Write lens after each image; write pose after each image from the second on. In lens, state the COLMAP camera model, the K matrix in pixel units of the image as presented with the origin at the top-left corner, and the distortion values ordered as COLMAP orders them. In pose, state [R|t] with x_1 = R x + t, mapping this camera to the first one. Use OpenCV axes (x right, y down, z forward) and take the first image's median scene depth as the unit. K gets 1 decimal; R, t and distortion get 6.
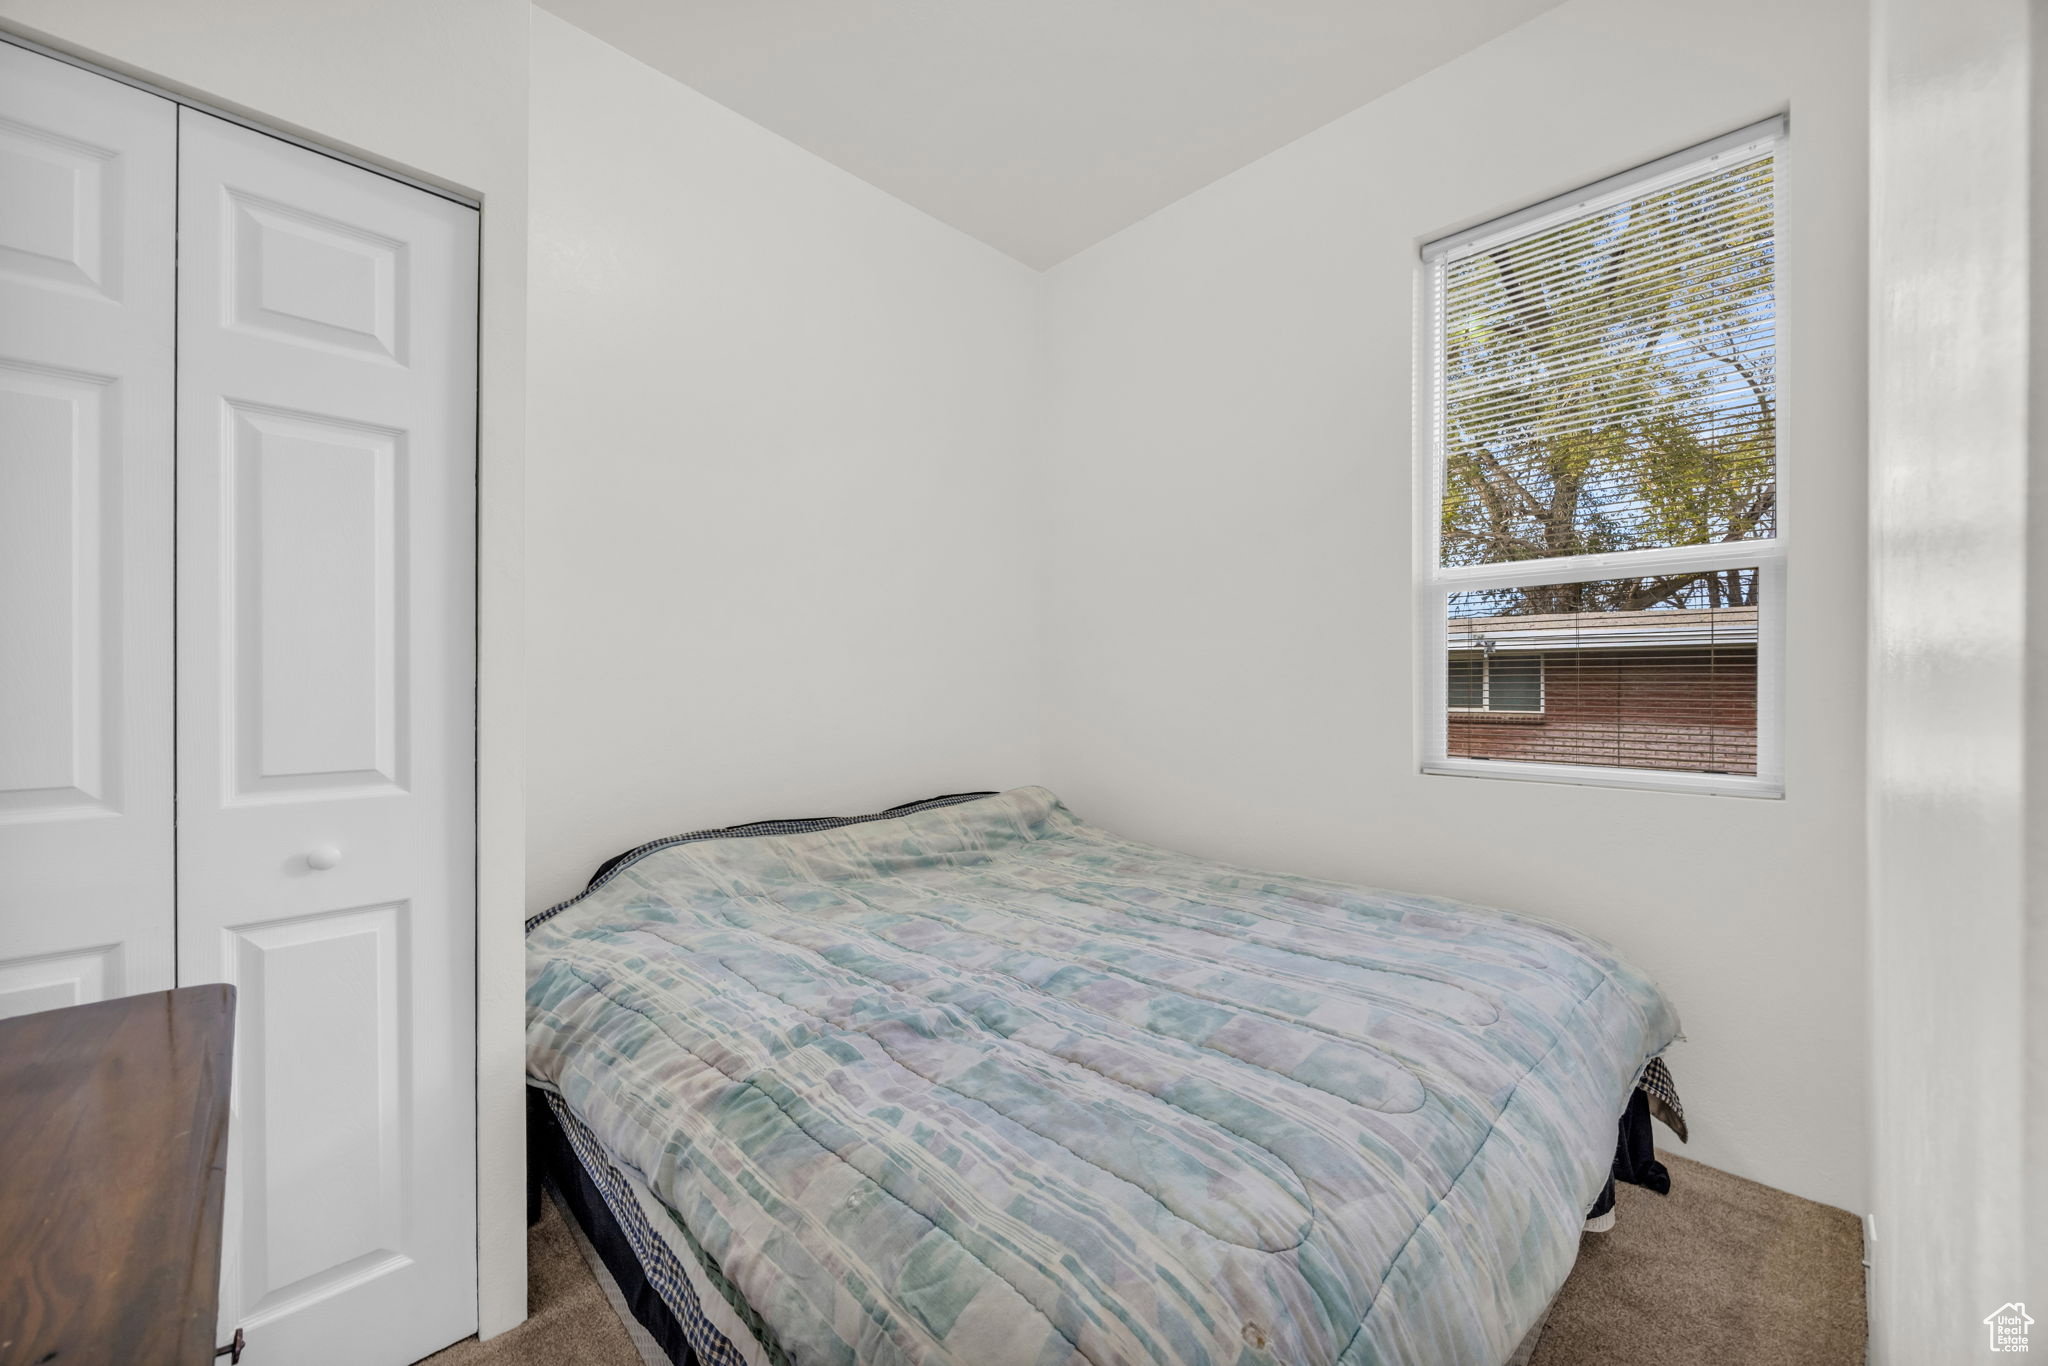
lens RADIAL K [[787.3, 0, 1025.1], [0, 787.3, 683.4], [0, 0, 1]] dist [-0.002262, 0.000086]
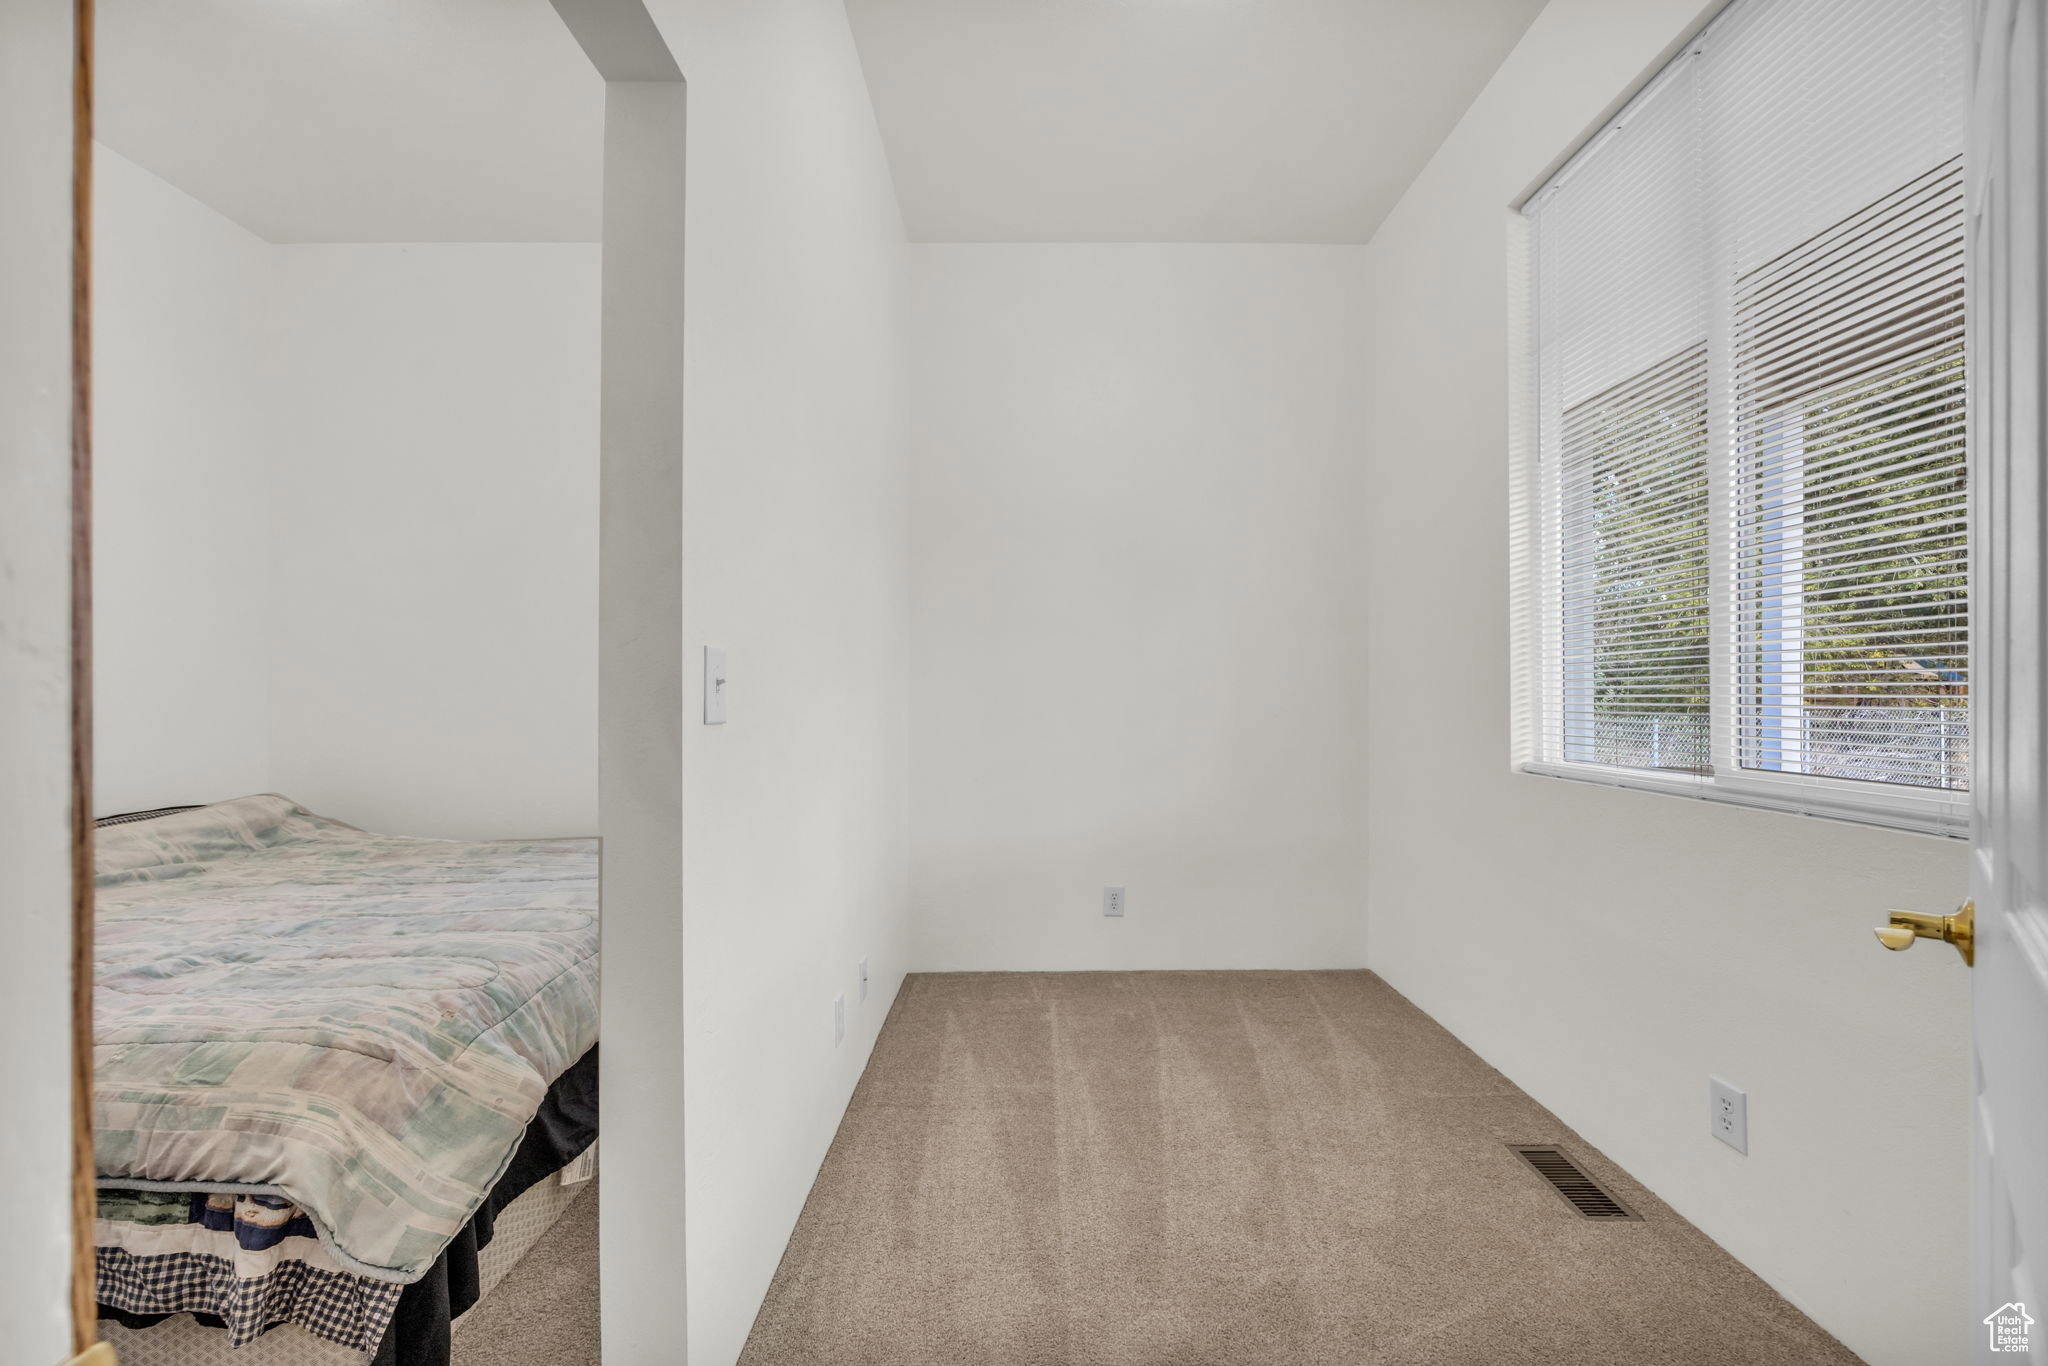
lens RADIAL K [[787.3, 0, 1025.5], [0, 787.3, 682.8], [0, 0, 1]] dist [-0.002262, 0.000086]
pose [[0.696248, 0.006666, 0.717771, -0.068010], [-0.000423, 0.999961, -0.008876, 0.003631], [-0.717801, 0.005876, 0.696223, -0.779369]]
